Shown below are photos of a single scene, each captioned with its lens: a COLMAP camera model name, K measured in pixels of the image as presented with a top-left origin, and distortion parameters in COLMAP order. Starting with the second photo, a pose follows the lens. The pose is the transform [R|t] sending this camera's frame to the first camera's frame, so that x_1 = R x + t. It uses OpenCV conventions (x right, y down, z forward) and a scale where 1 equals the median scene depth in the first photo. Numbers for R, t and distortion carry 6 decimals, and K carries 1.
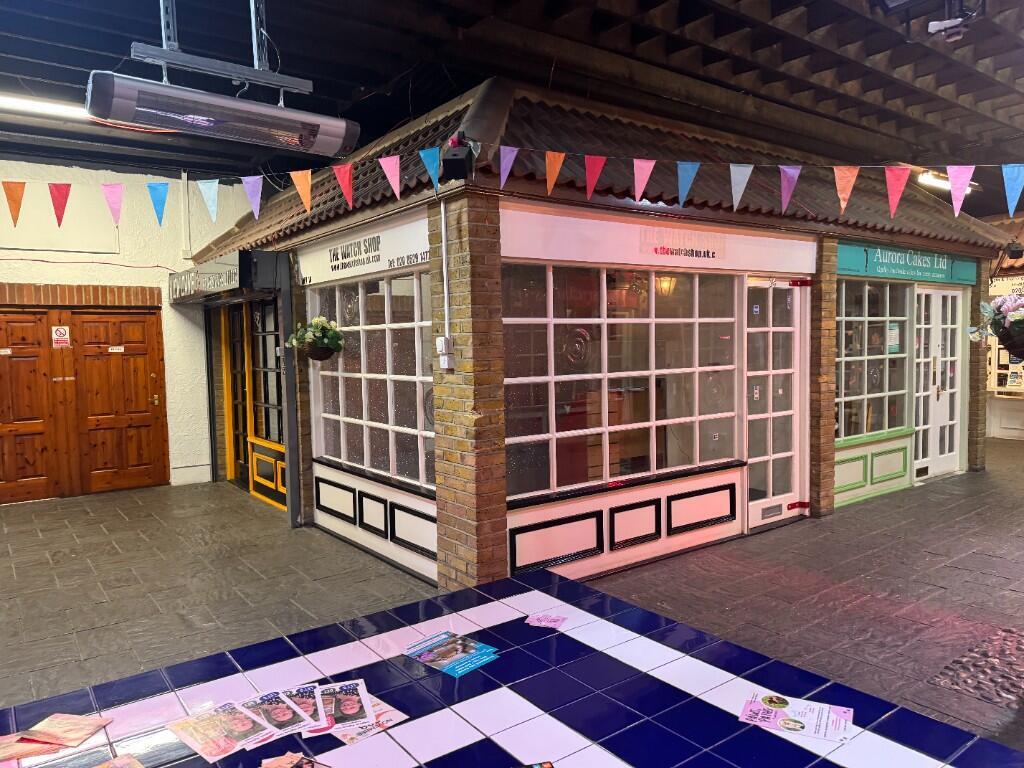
lens RADIAL K [[715.6, 0, 512.0], [0, 715.6, 384.0], [0, 0, 1]] dist [0.064429, -0.002368]
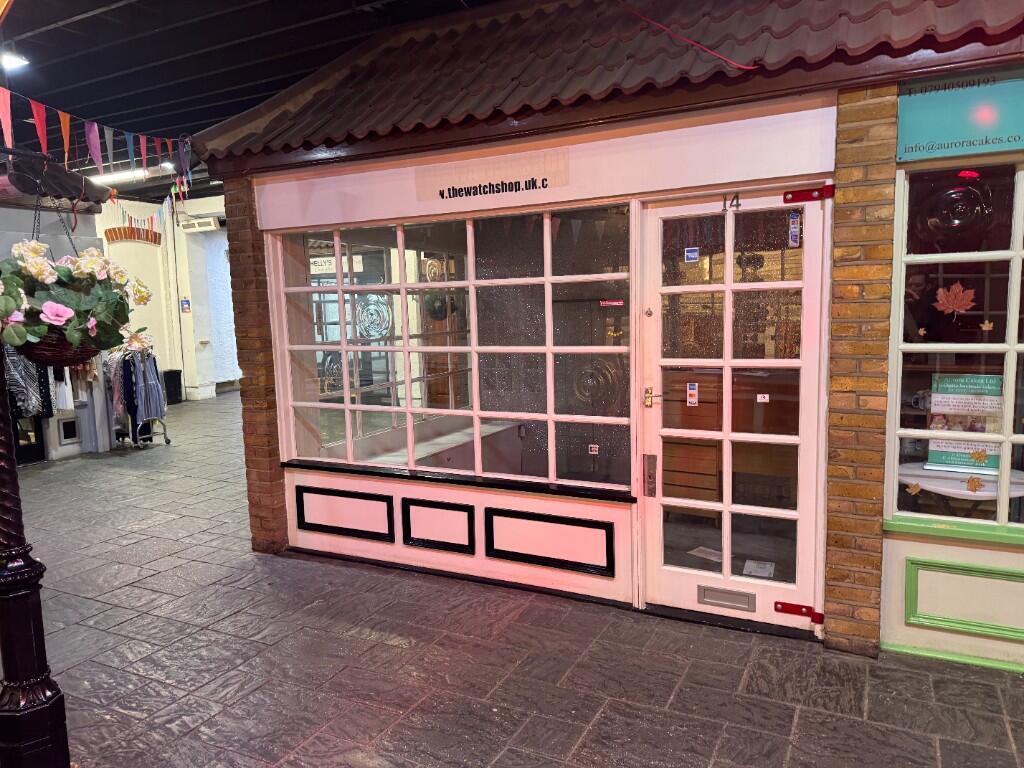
lens RADIAL K [[715.6, 0, 512.0], [0, 715.6, 384.0], [0, 0, 1]] dist [0.064429, -0.002368]
pose [[0.448803, 0.106797, -0.887226, 0.795447], [-0.036394, 0.994194, 0.101264, -0.050845], [0.892889, -0.013158, 0.450084, 0.589504]]
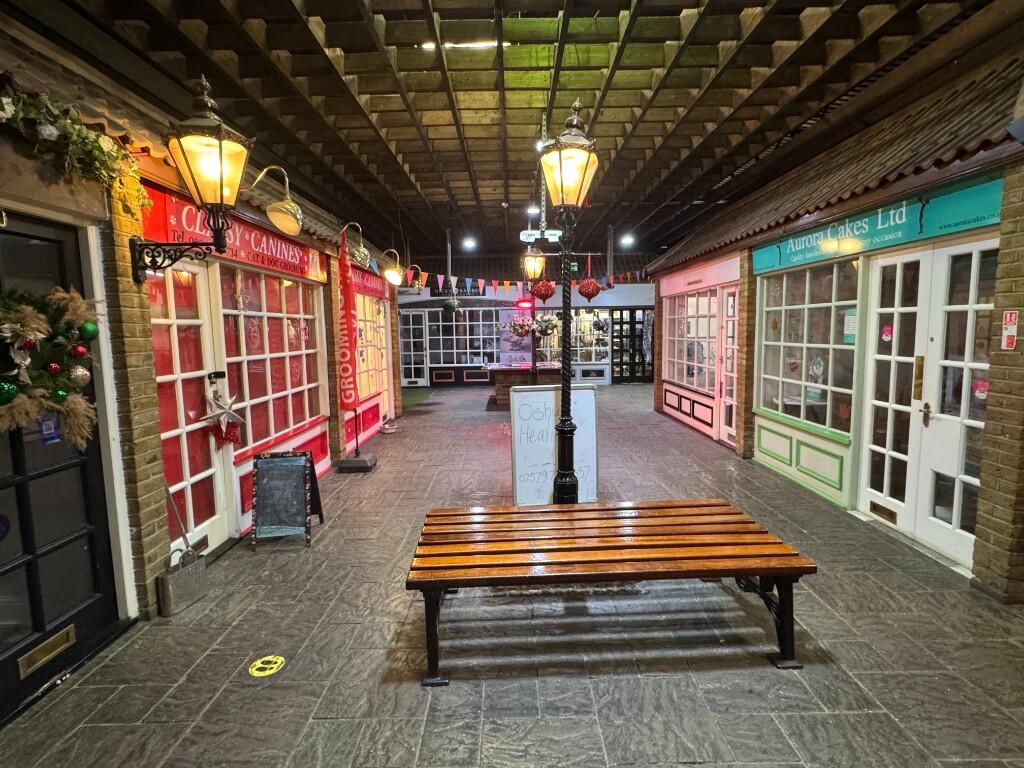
lens RADIAL K [[516.2, 0, 512.0], [0, 516.2, 384.0], [0, 0, 1]] dist [-0.002513, -0.001268]
pose [[-0.587883, 0.136876, -0.797282, 1.525566], [0.014337, 0.987189, 0.158907, -0.121548], [0.808819, 0.081988, -0.582314, 1.275034]]
